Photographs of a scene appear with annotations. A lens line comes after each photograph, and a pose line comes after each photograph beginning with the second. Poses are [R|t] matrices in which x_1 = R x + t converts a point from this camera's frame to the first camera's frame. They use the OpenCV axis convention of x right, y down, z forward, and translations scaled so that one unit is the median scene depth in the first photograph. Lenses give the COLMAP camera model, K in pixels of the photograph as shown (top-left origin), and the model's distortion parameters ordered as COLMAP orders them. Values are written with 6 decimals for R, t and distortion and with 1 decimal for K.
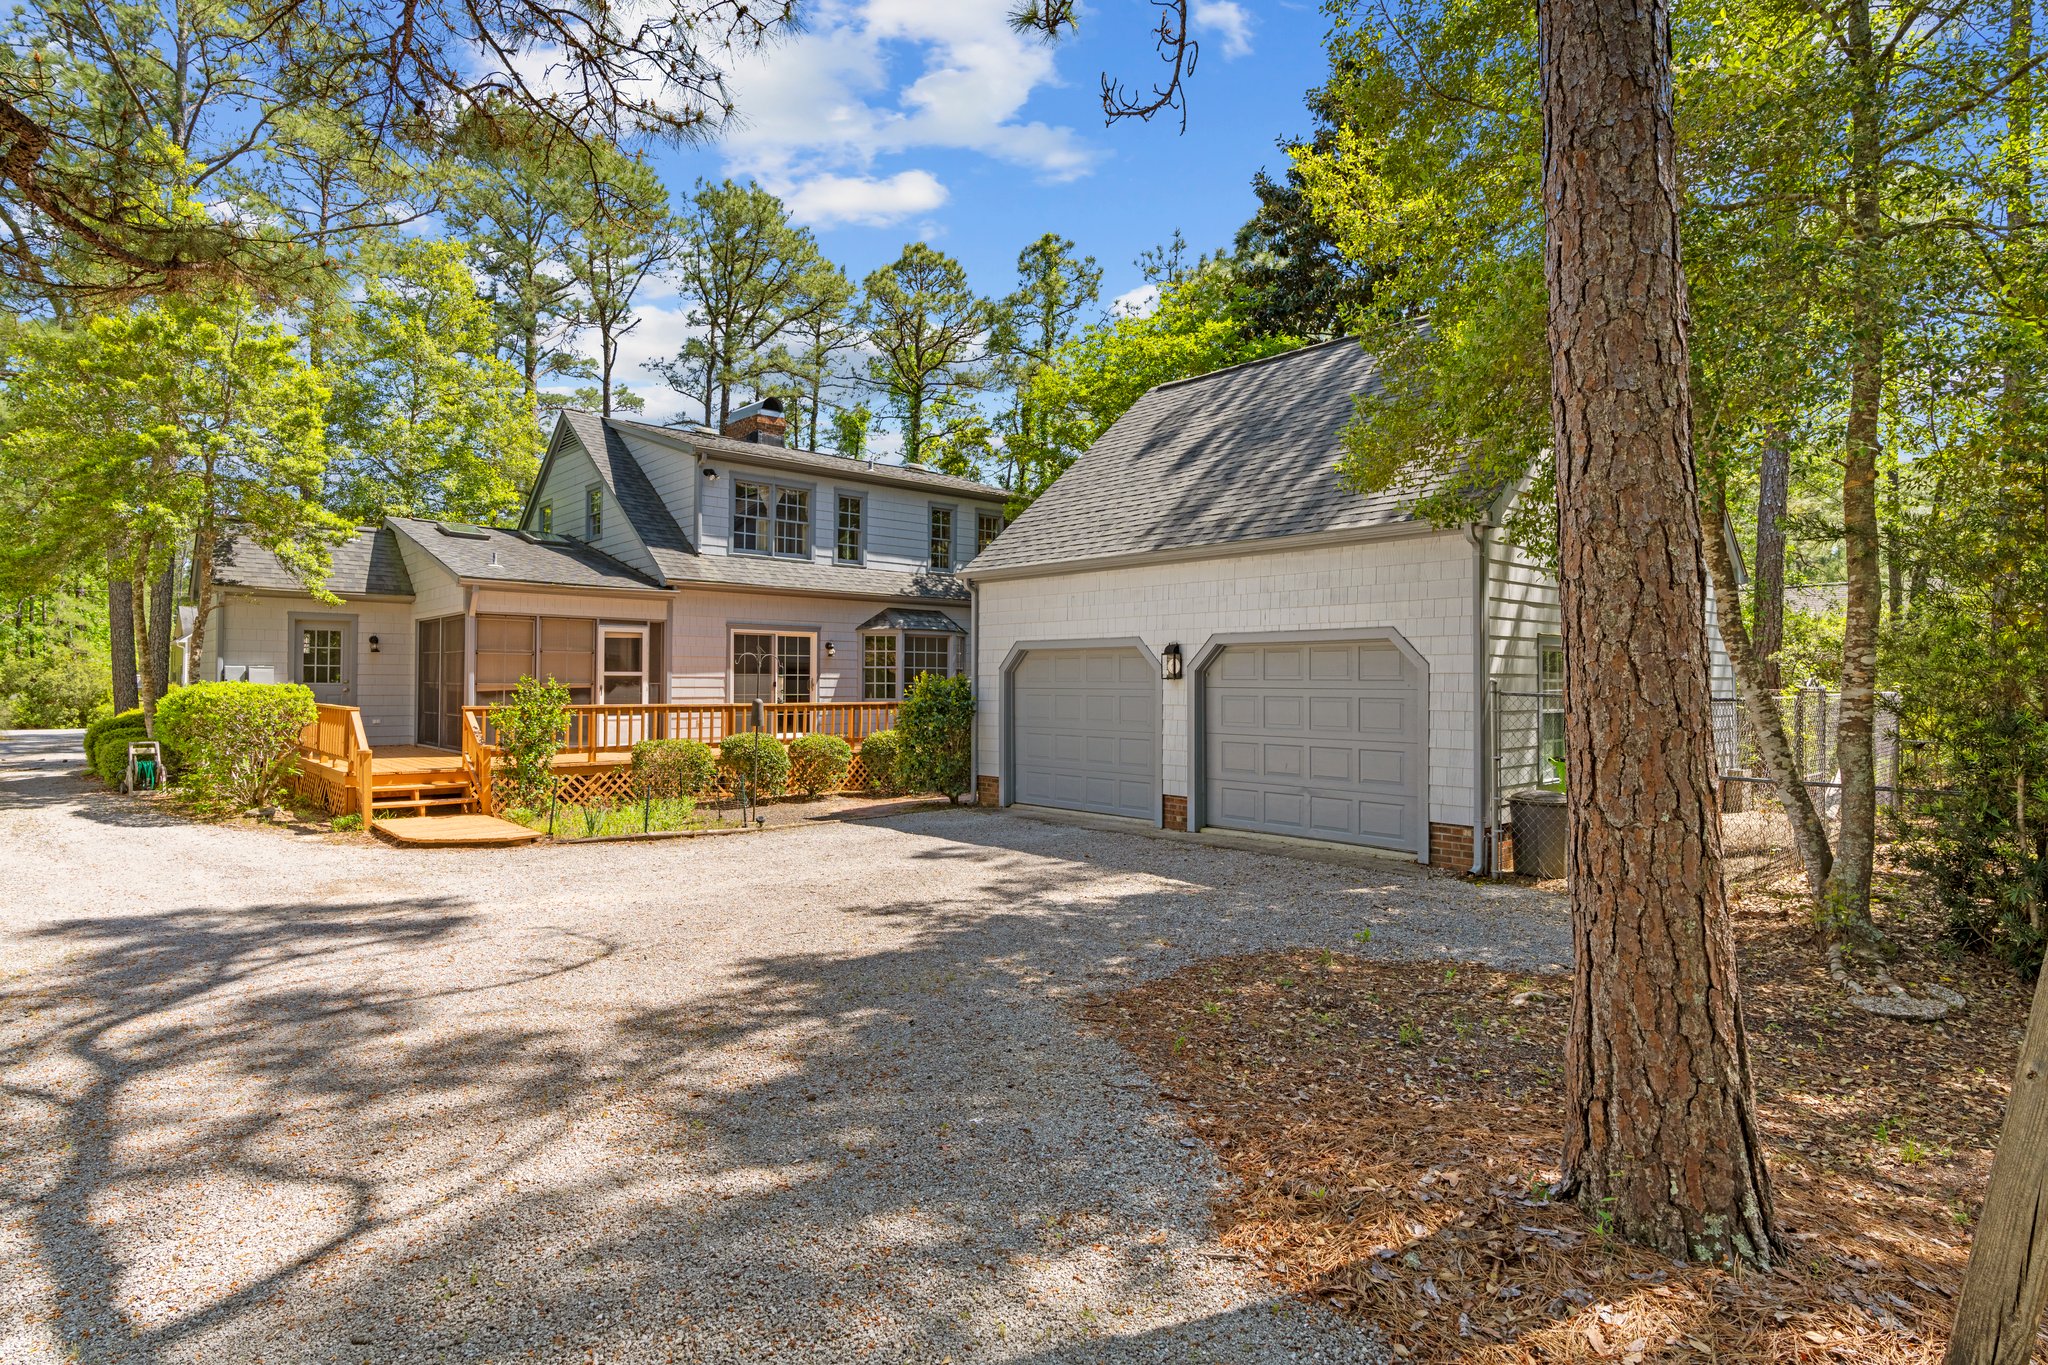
lens RADIAL K [[1061.3, 0, 1026.2], [0, 1061.3, 672.1], [0, 0, 1]] dist [-0.018276, -0.000669]
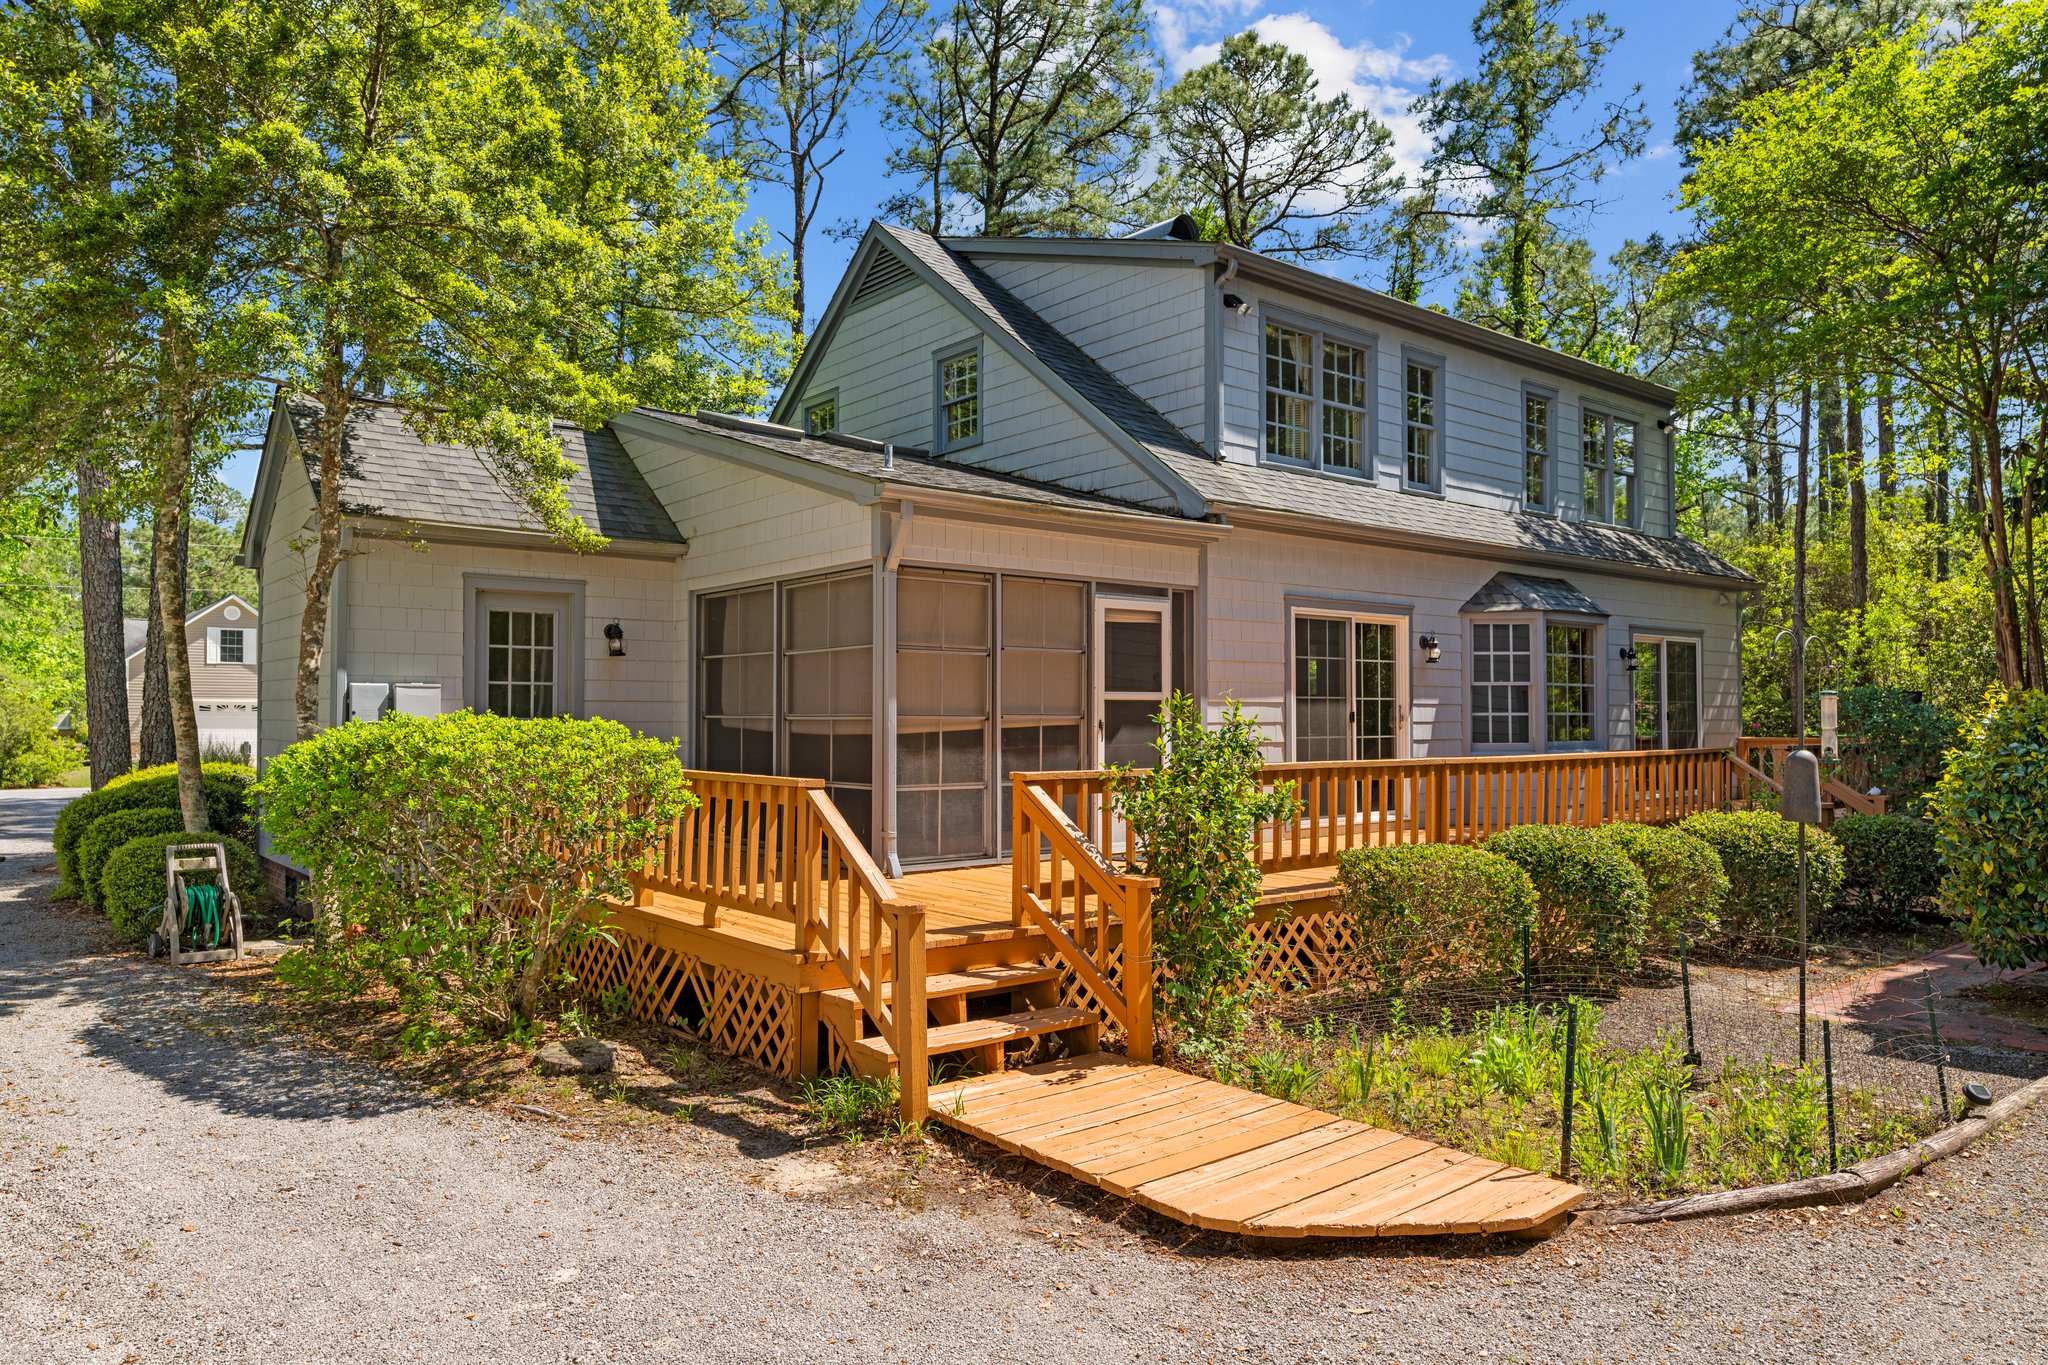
lens RADIAL K [[1337.5, 0, 1022.1], [0, 1337.5, 693.2], [0, 0, 1]] dist [-0.022326, 0.001886]
pose [[0.997890, -0.007039, -0.064548, -0.370155], [0.006447, 0.999935, -0.009382, 0.005420], [0.064610, 0.008946, 0.997871, 0.366228]]
